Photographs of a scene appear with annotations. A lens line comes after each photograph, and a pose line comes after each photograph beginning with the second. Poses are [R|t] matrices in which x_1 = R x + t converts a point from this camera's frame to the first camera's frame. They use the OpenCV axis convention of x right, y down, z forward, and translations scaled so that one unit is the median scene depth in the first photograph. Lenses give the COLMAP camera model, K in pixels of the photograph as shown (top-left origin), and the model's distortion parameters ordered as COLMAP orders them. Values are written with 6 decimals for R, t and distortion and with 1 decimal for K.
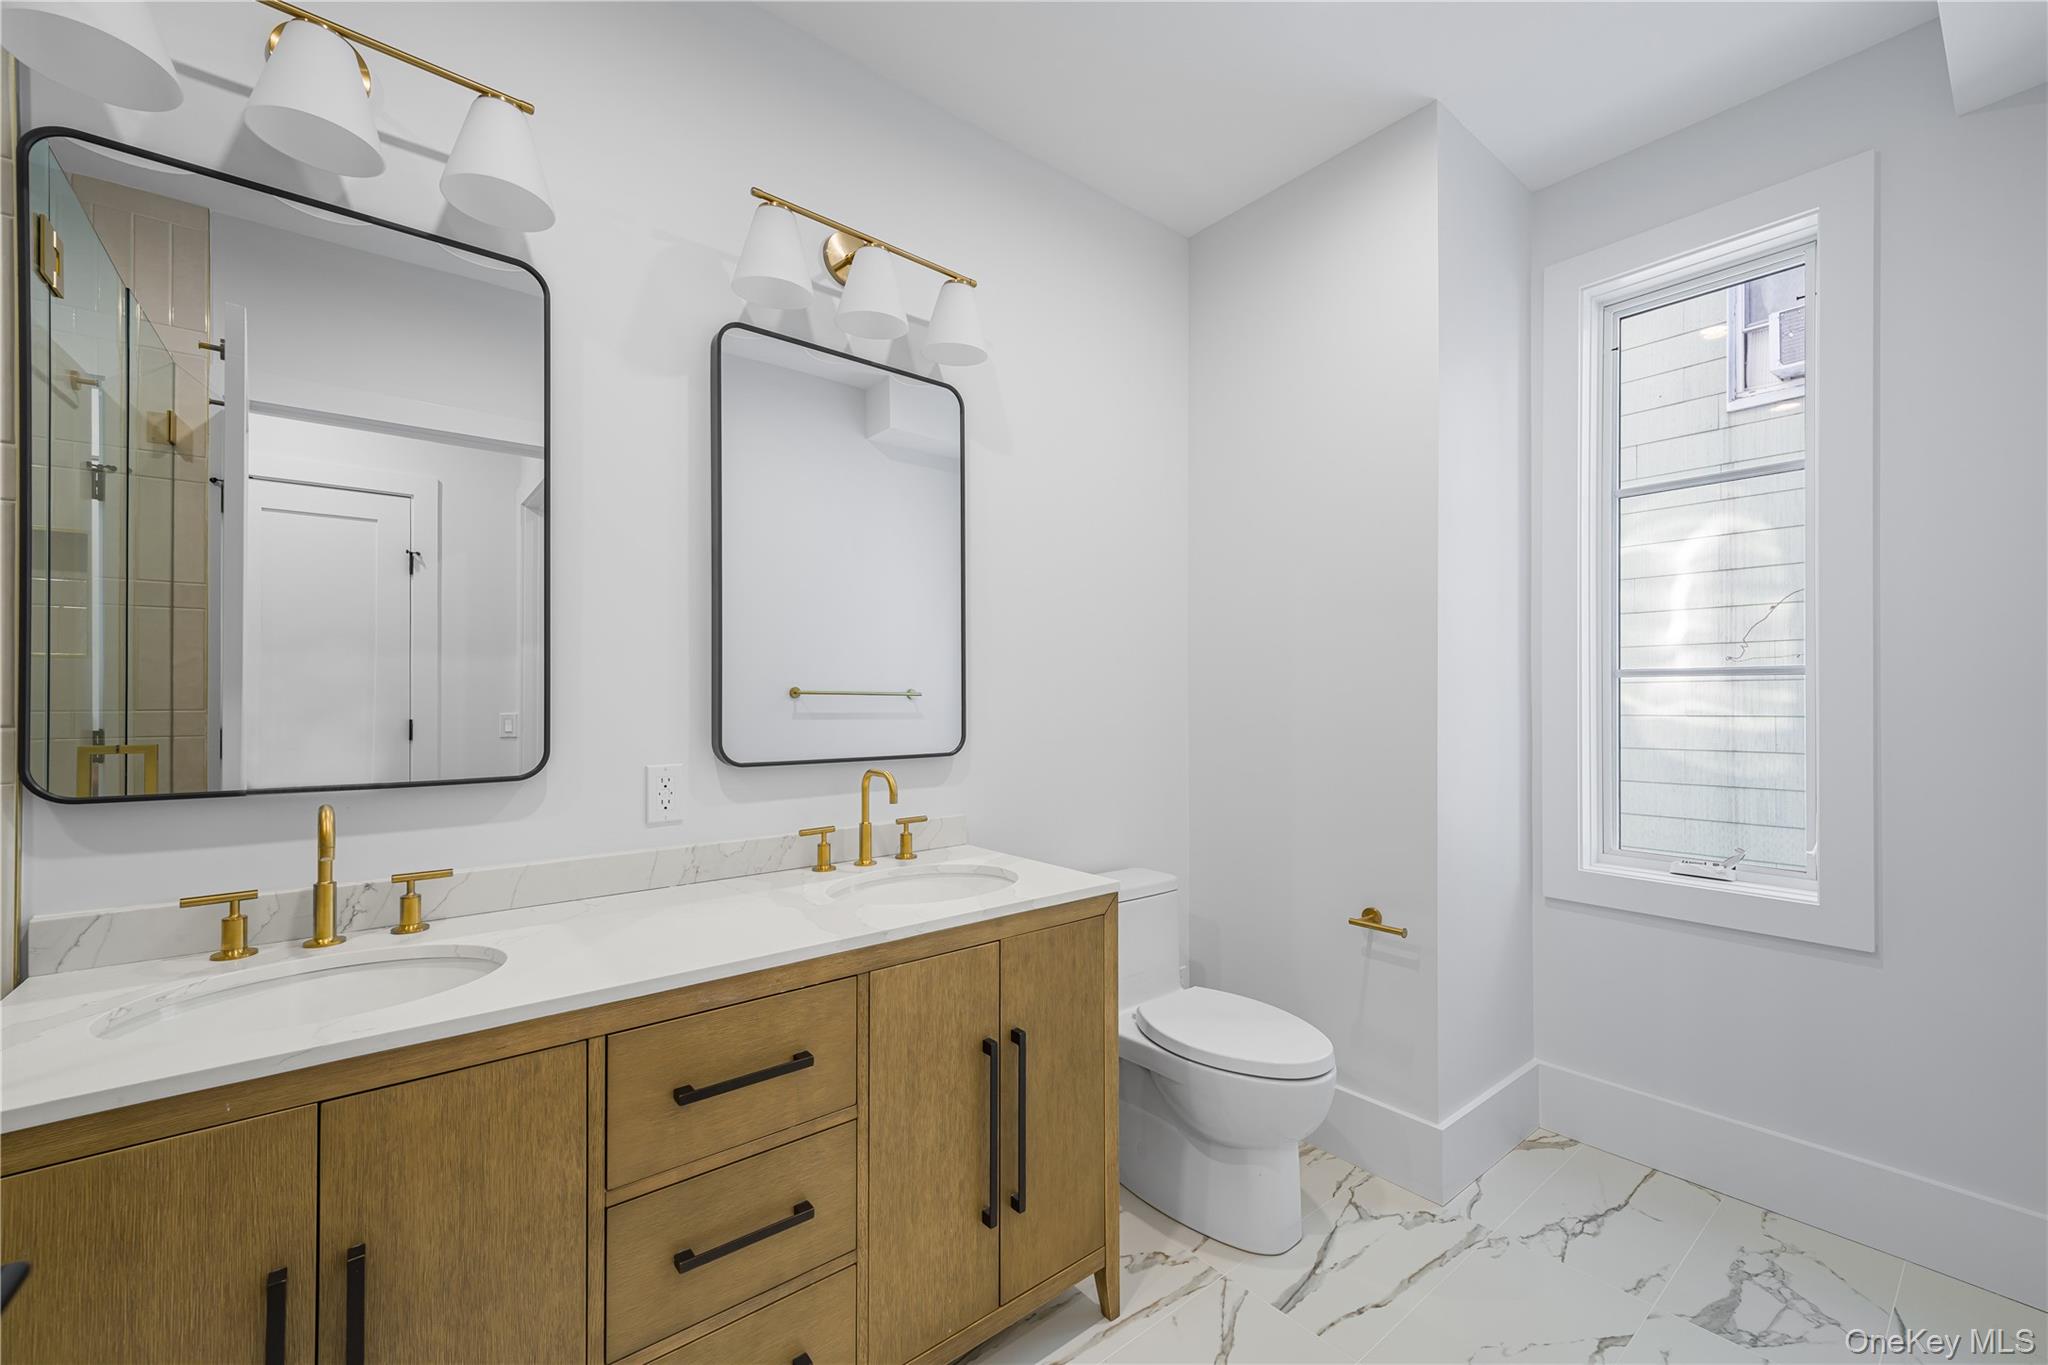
lens RADIAL K [[834.1, 0, 1026.4], [0, 834.1, 687.9], [0, 0, 1]] dist [-0.001818, -0.000254]
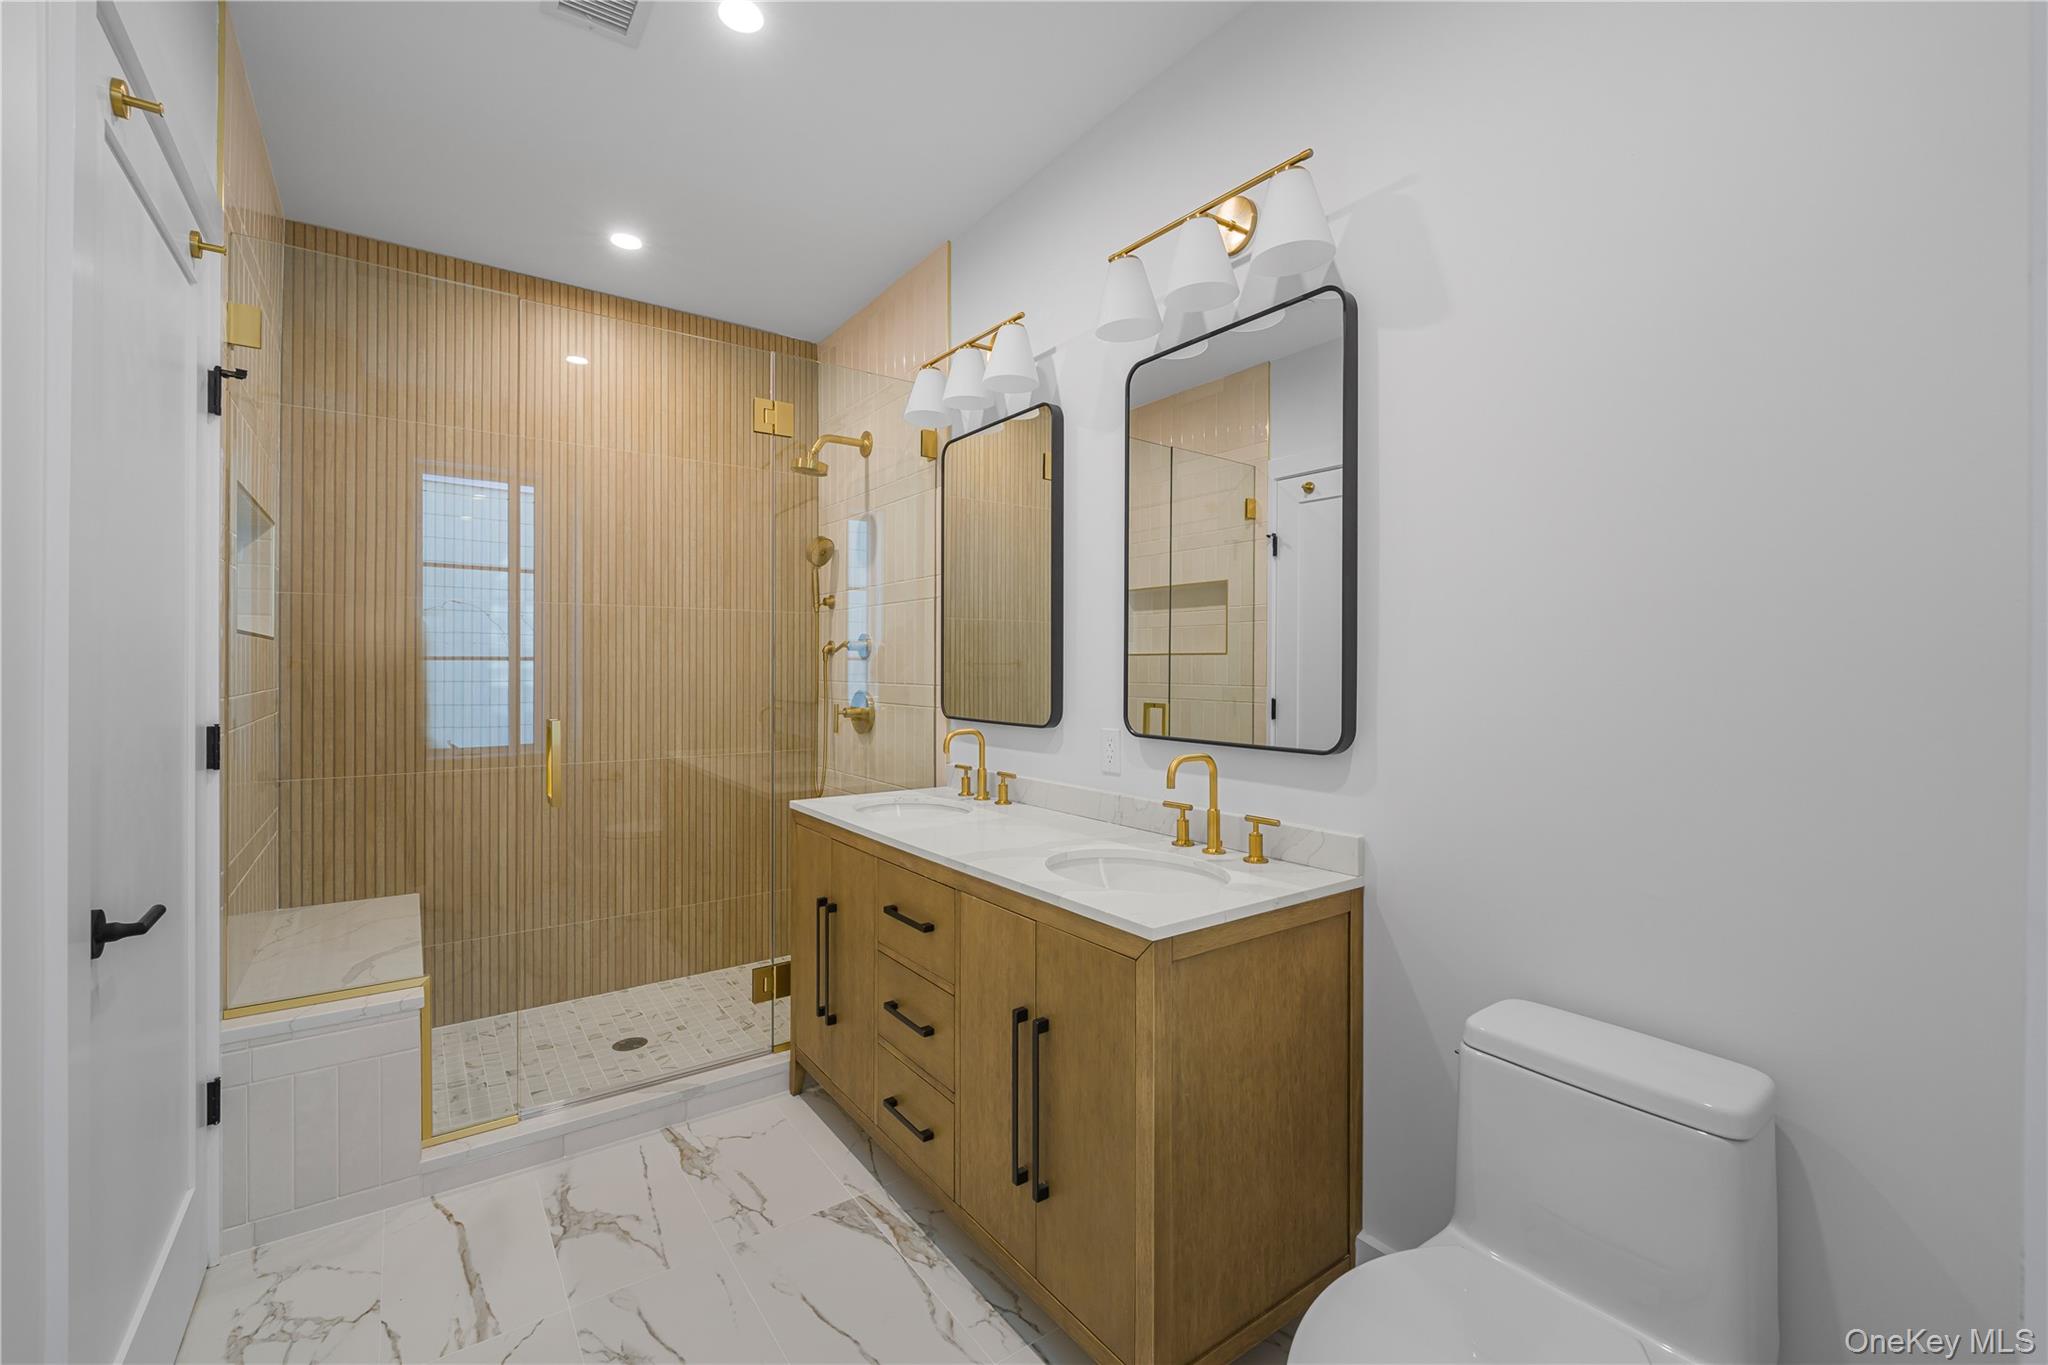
lens RADIAL K [[834.1, 0, 1026.4], [0, 834.1, 687.9], [0, 0, 1]] dist [-0.001818, -0.000254]
pose [[-0.054135, 0.022162, -0.998288, 0.962715], [0.001622, 0.999754, 0.022107, 0.000490], [0.998532, -0.000422, -0.054158, 1.042978]]
